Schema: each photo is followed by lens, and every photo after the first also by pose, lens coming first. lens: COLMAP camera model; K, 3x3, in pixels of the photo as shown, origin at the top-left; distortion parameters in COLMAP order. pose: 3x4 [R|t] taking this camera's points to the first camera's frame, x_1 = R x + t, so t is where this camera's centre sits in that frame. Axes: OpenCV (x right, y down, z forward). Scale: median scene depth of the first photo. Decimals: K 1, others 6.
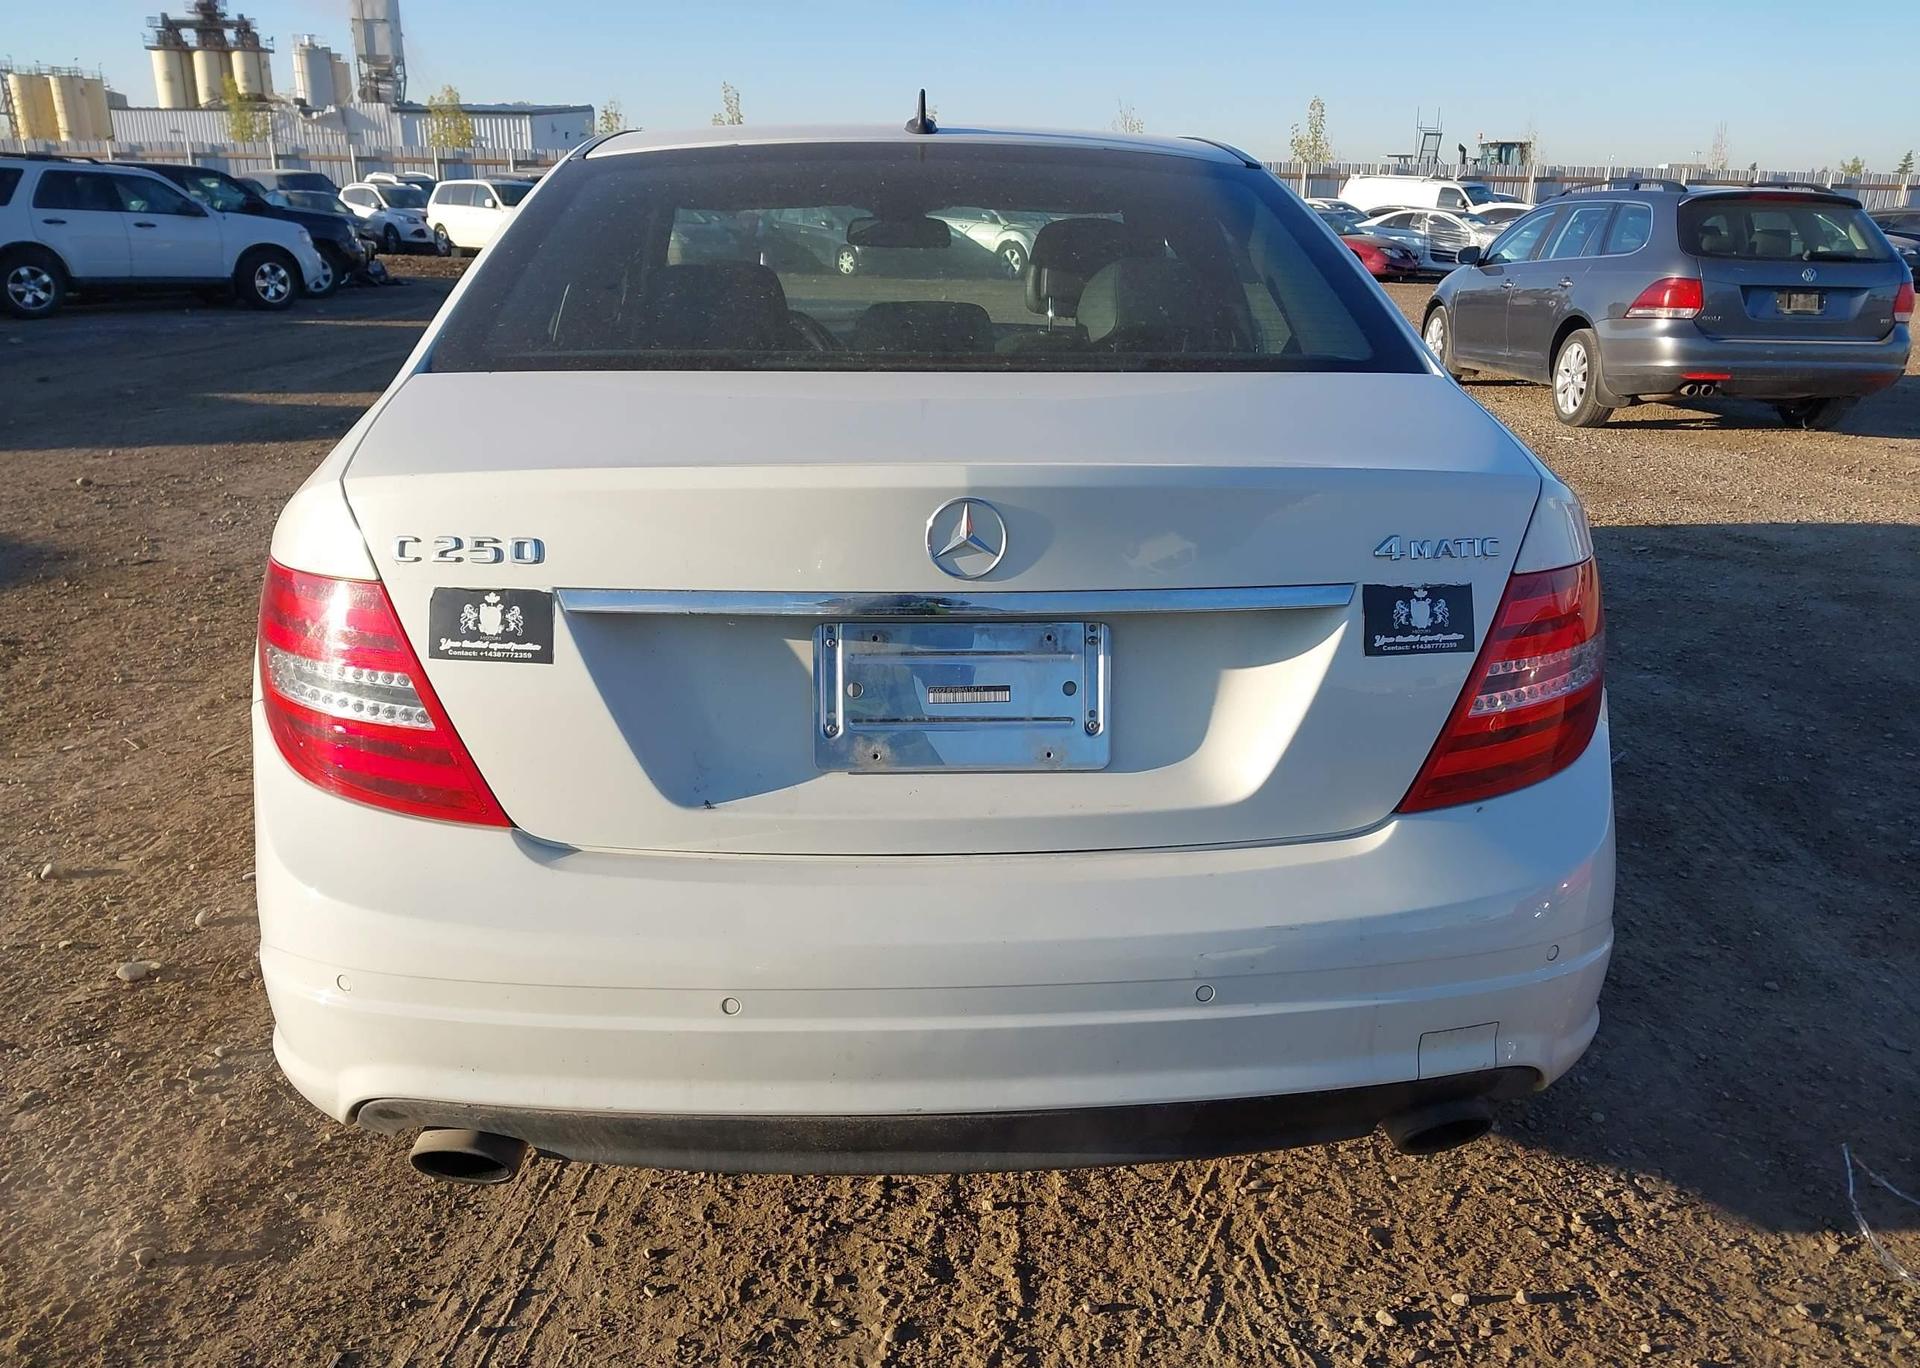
lens RADIAL K [[1530.1, 0, 968.9], [0, 1530.1, 695.1], [0, 0, 1]] dist [0.048449, -0.073993]
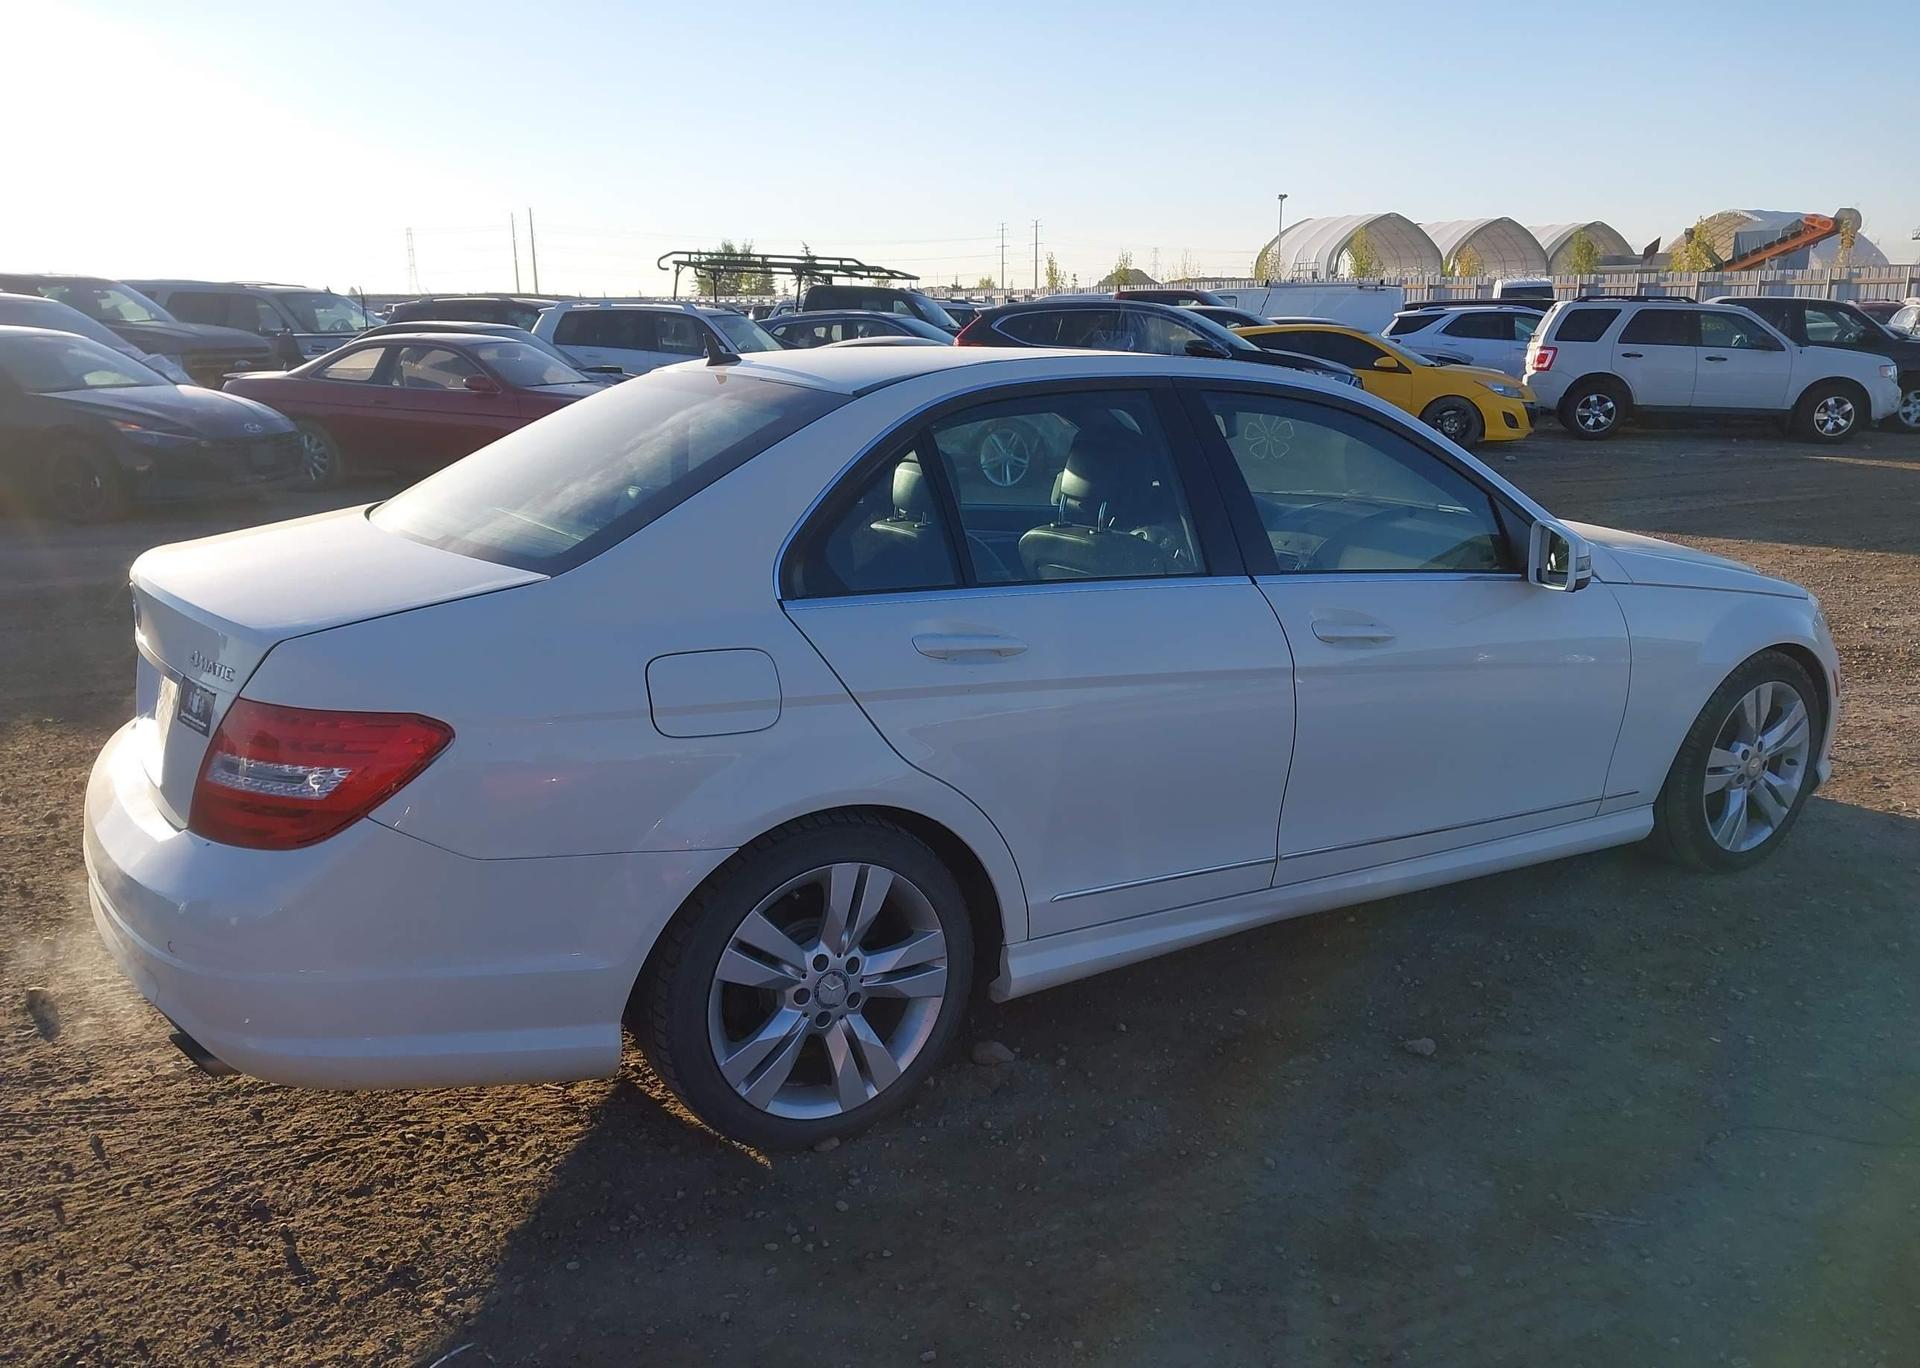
lens RADIAL K [[1508.3, 0, 965.7], [0, 1508.3, 734.7], [0, 0, 1]] dist [0.083171, -0.110127]
pose [[0.450470, 0.224761, -0.864036, 0.114732], [-0.262984, 0.958258, 0.112162, -0.023179], [0.853180, 0.176702, 0.490775, 0.053414]]
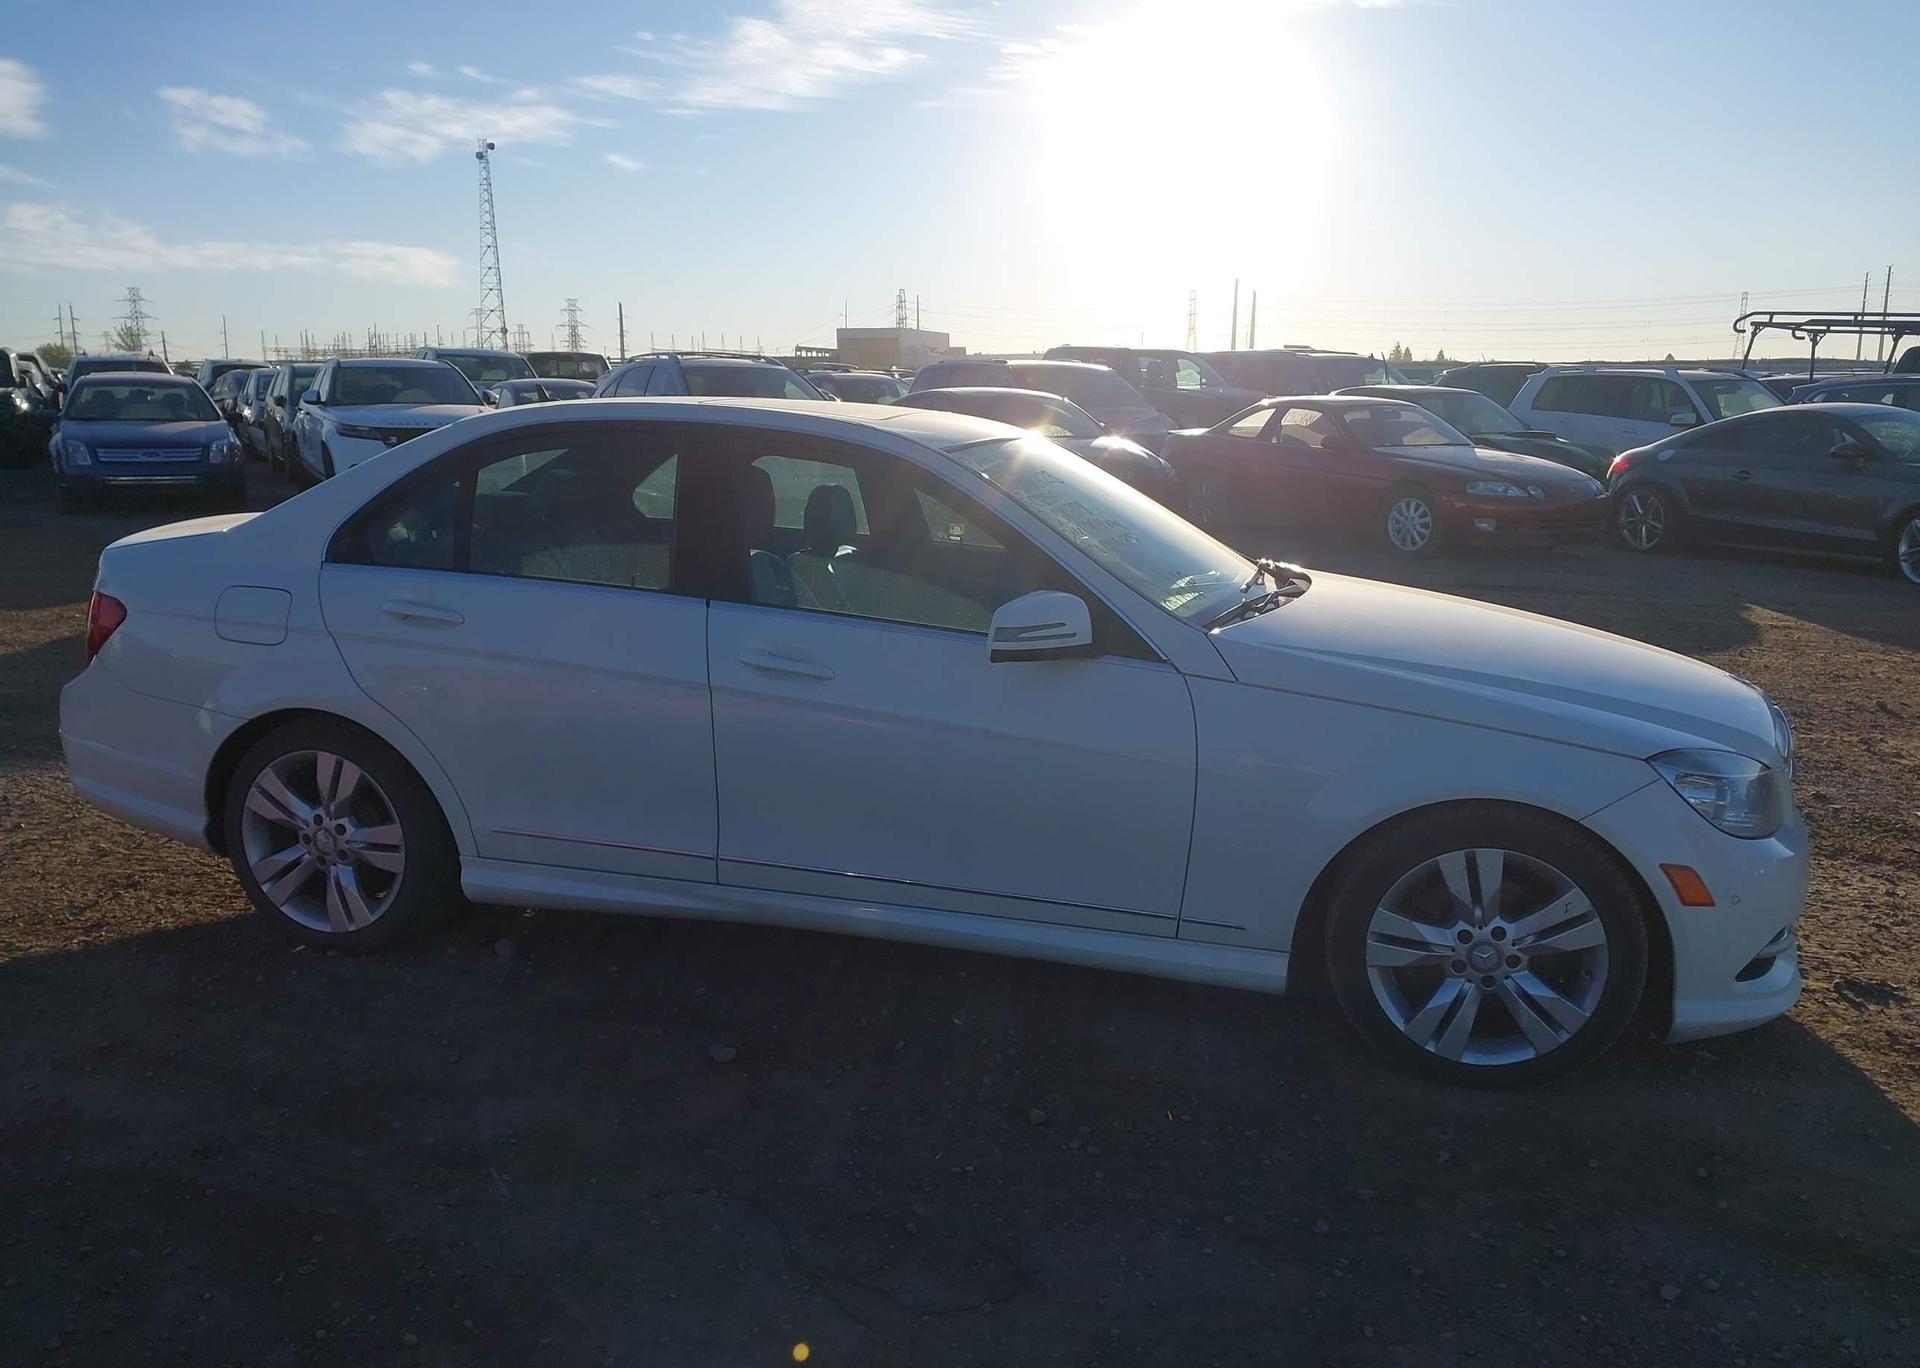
lens RADIAL K [[1501.1, 0, 948.8], [0, 1501.1, 731.4], [0, 0, 1]] dist [0.038300, -0.065115]
pose [[-0.346892, 0.198155, -0.916734, 0.134388], [-0.287627, 0.907855, 0.305074, -0.061994], [0.892713, 0.369505, -0.257933, 0.181134]]
